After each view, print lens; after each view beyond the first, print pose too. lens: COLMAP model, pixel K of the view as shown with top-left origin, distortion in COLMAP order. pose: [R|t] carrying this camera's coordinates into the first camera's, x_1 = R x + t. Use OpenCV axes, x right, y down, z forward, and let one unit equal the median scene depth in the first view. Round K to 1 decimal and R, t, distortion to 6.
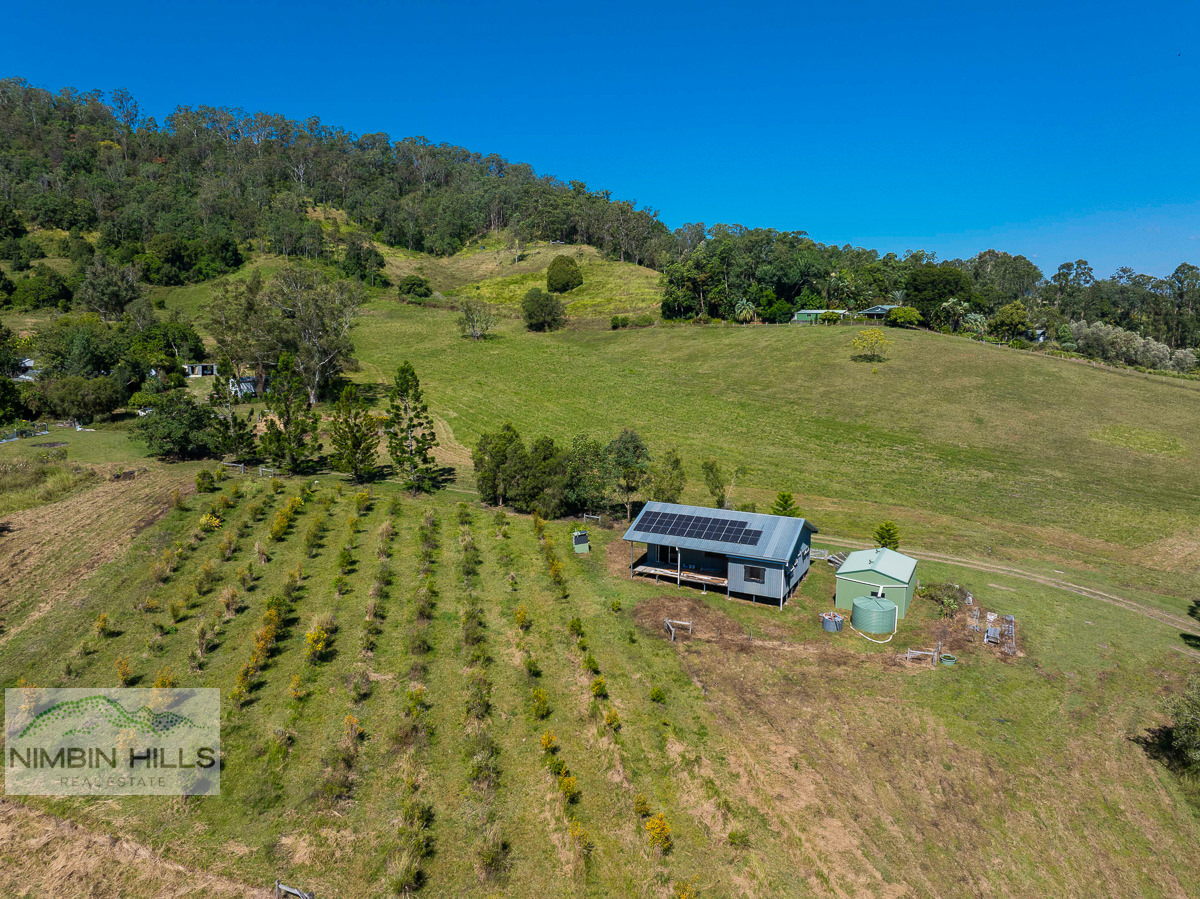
lens RADIAL K [[836.7, 0, 601.5], [0, 836.7, 449.6], [0, 0, 1]] dist [-0.032260, 0.008072]
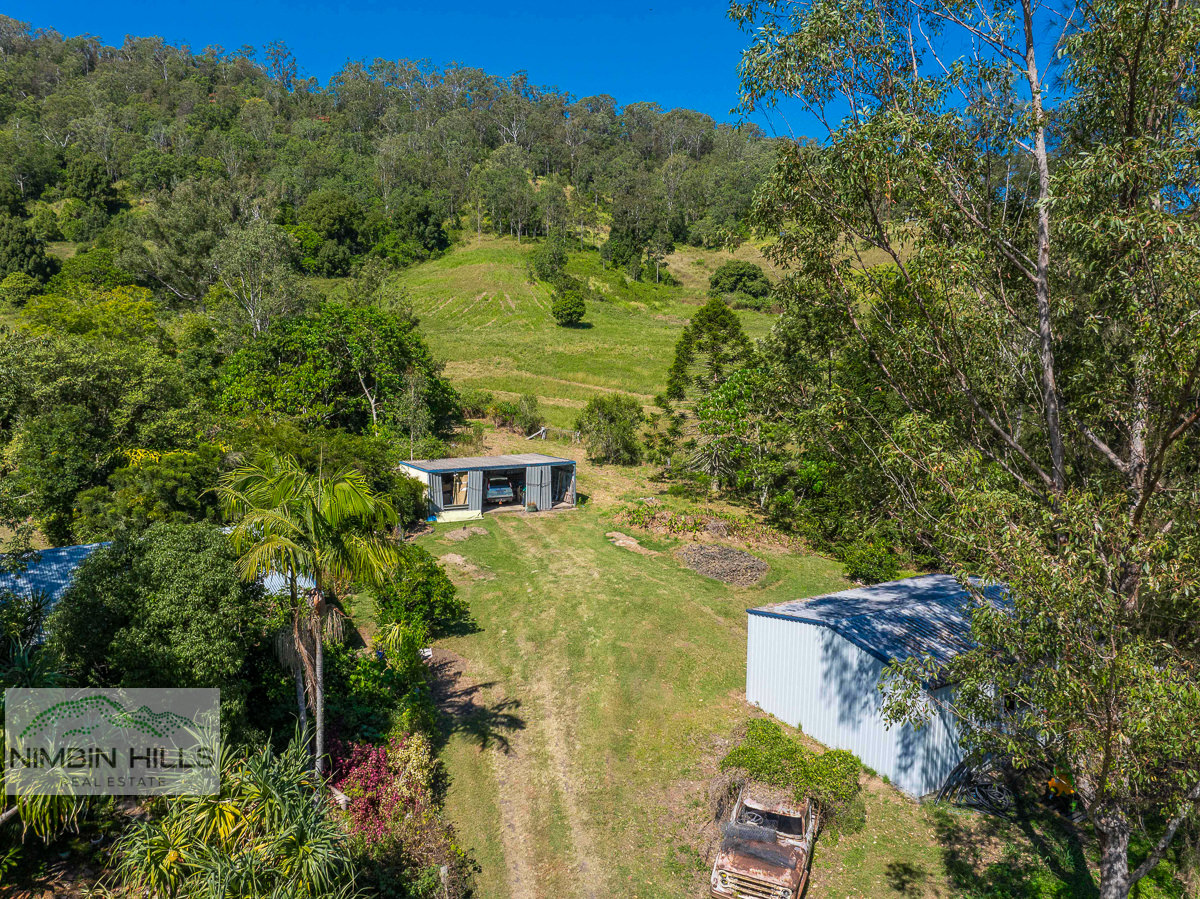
lens RADIAL K [[836.7, 0, 599.3], [0, 836.7, 448.1], [0, 0, 1]] dist [-0.032260, 0.008072]
pose [[0.987832, 0.013303, -0.154952, -0.233527], [-0.020134, 0.998889, -0.042601, -0.055563], [0.154213, 0.045203, 0.987003, 0.436082]]
